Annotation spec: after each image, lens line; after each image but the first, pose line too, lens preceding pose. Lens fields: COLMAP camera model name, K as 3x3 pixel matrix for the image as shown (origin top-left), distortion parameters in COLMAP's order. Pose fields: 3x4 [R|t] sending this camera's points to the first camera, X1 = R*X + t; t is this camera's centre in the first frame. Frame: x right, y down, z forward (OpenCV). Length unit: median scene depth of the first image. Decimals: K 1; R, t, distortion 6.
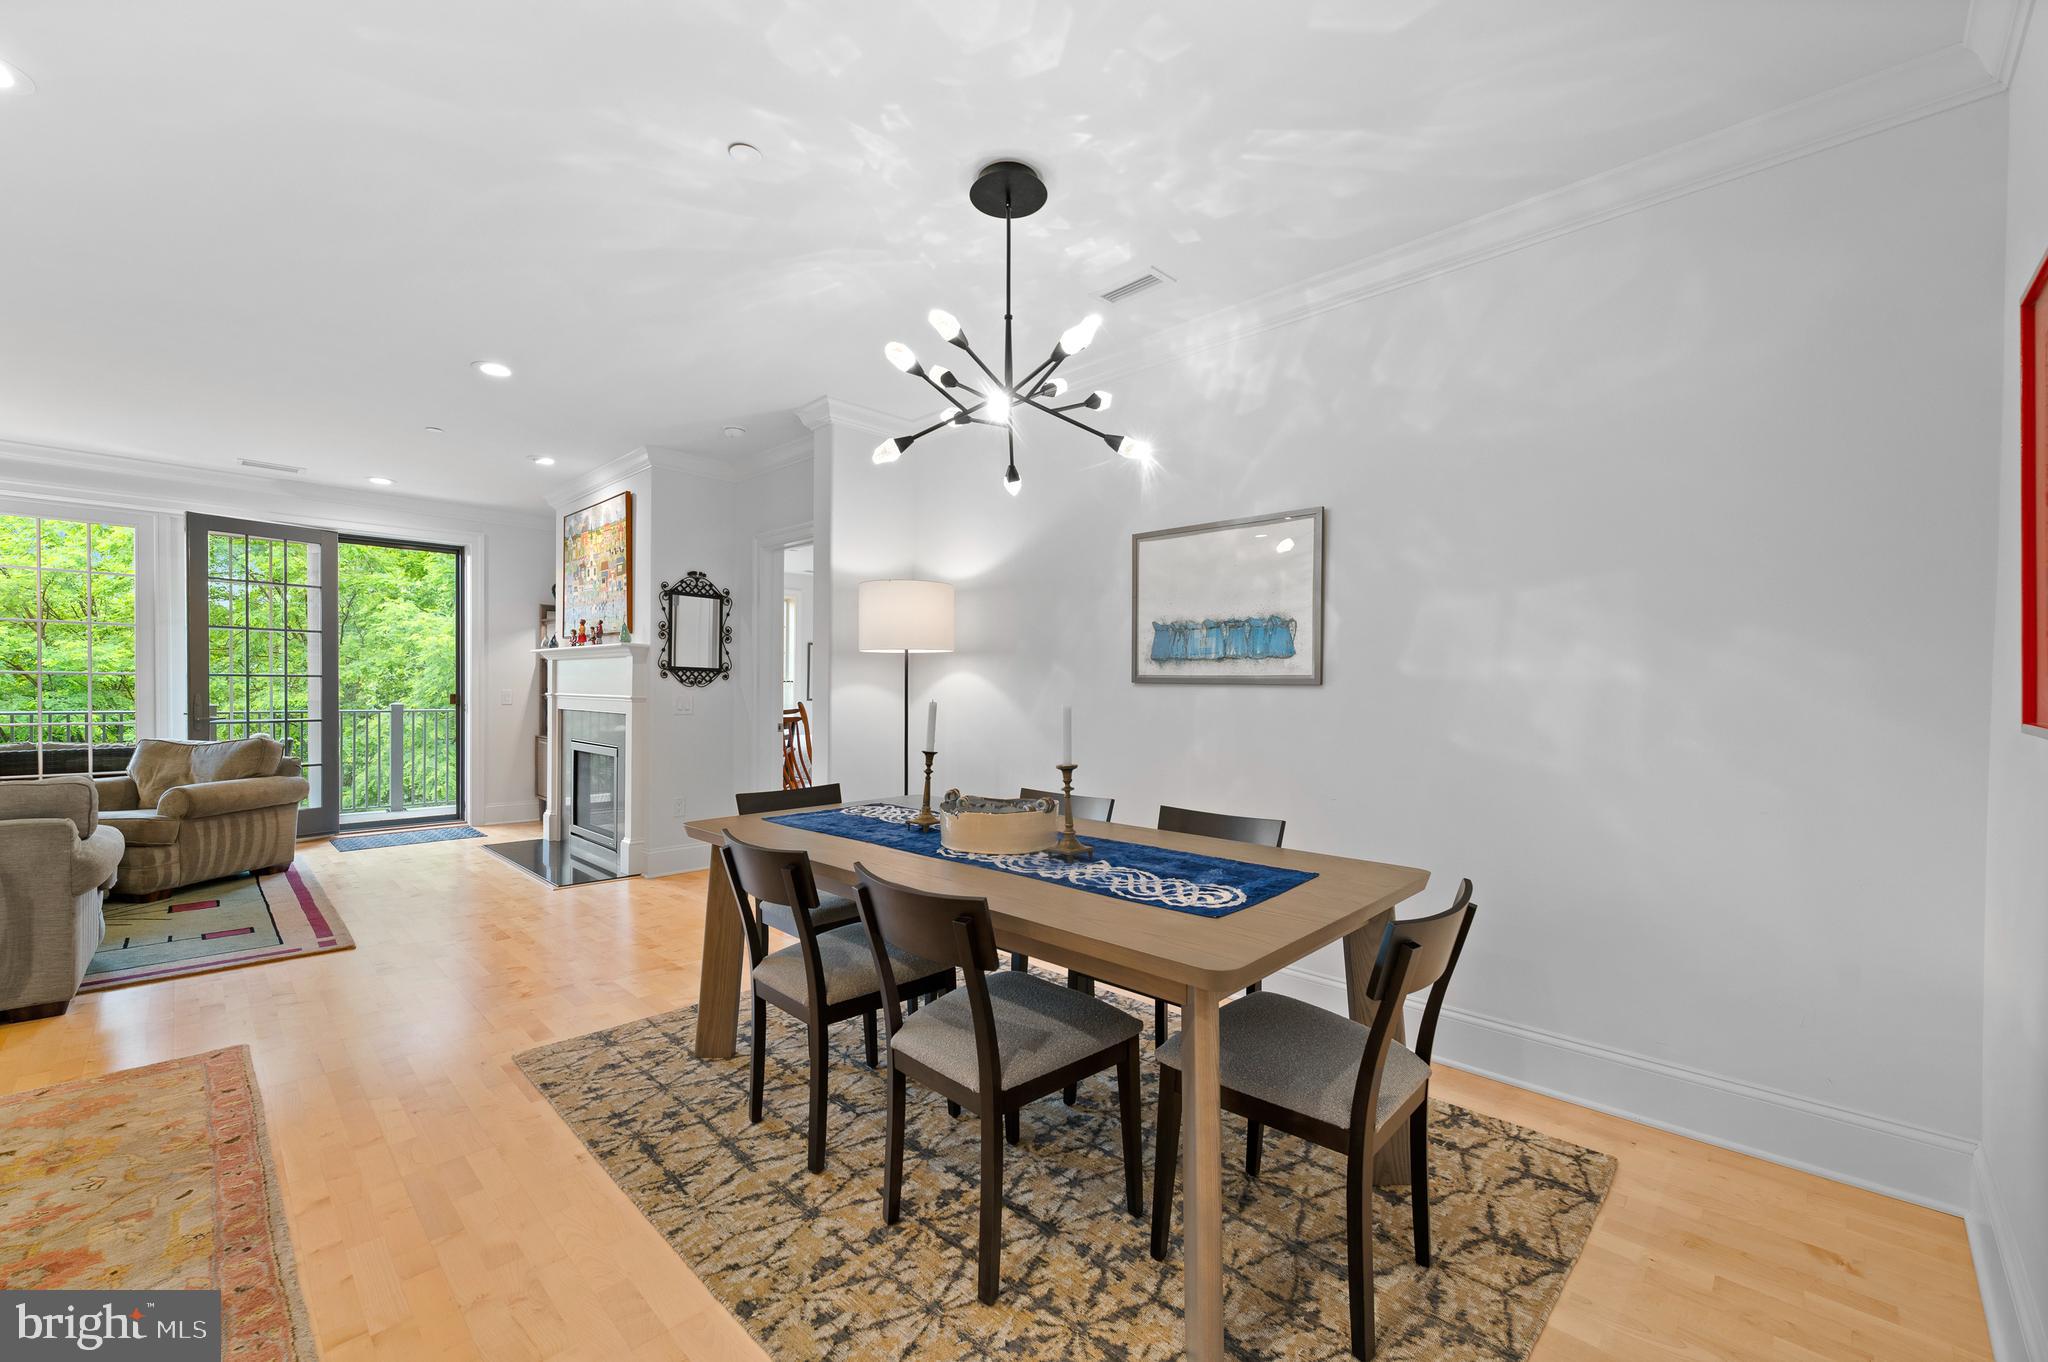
lens RADIAL K [[822.7, 0, 1027.3], [0, 822.7, 678.6], [0, 0, 1]] dist [-0.001363, -0.000019]
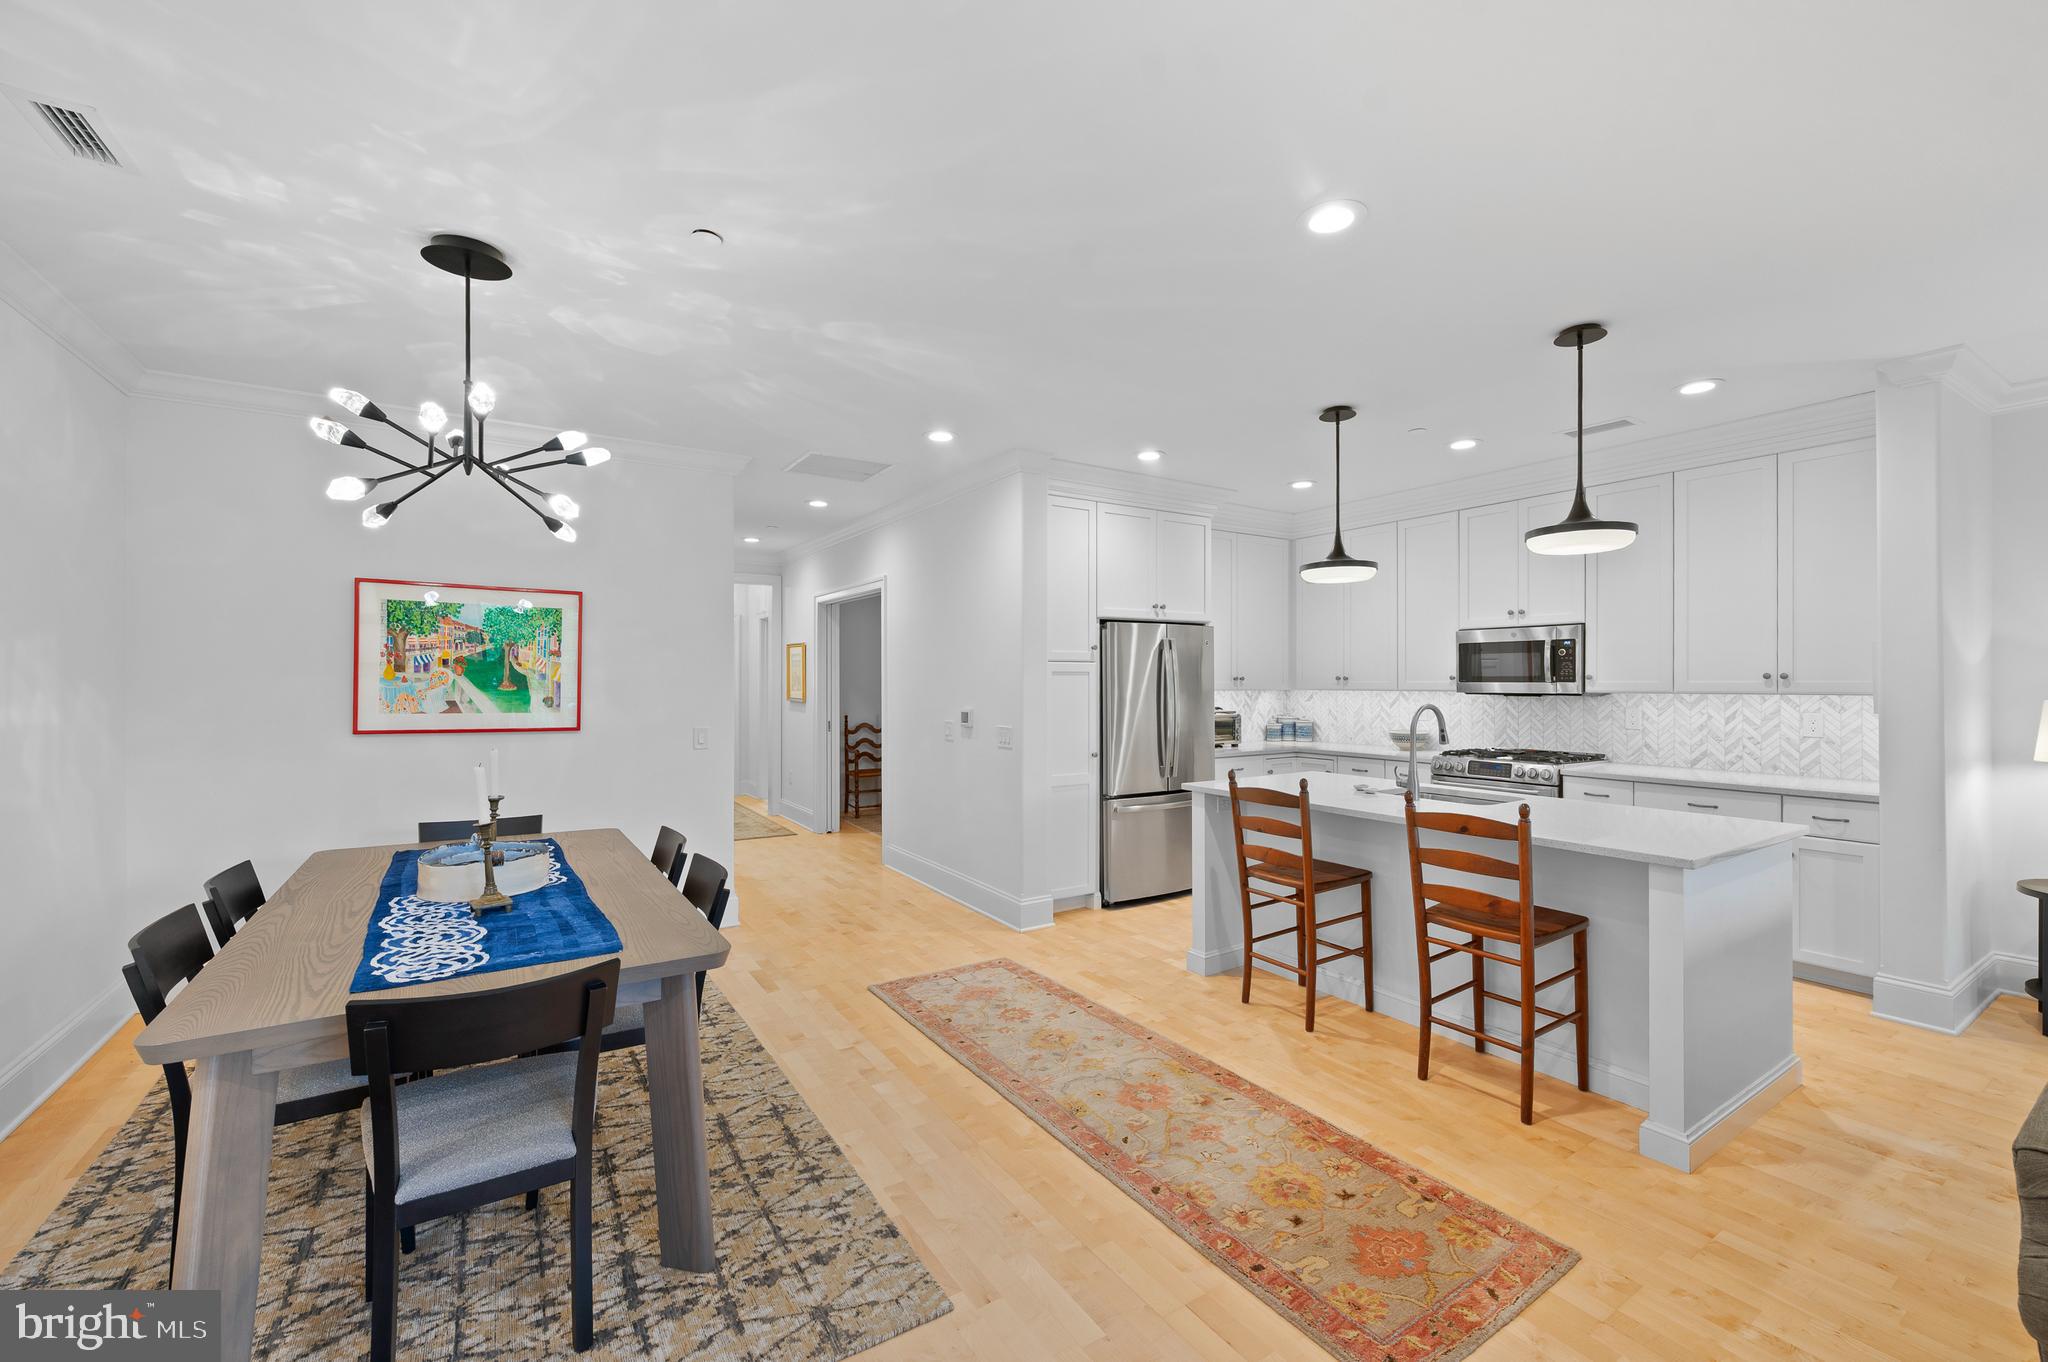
lens RADIAL K [[822.7, 0, 1017.7], [0, 822.7, 682.5], [0, 0, 1]] dist [-0.001363, -0.000019]
pose [[-0.971389, 0.000990, 0.237493, -0.915875], [-0.000100, 0.999990, -0.004580, -0.057939], [-0.237495, -0.004472, -0.971378, 1.798069]]
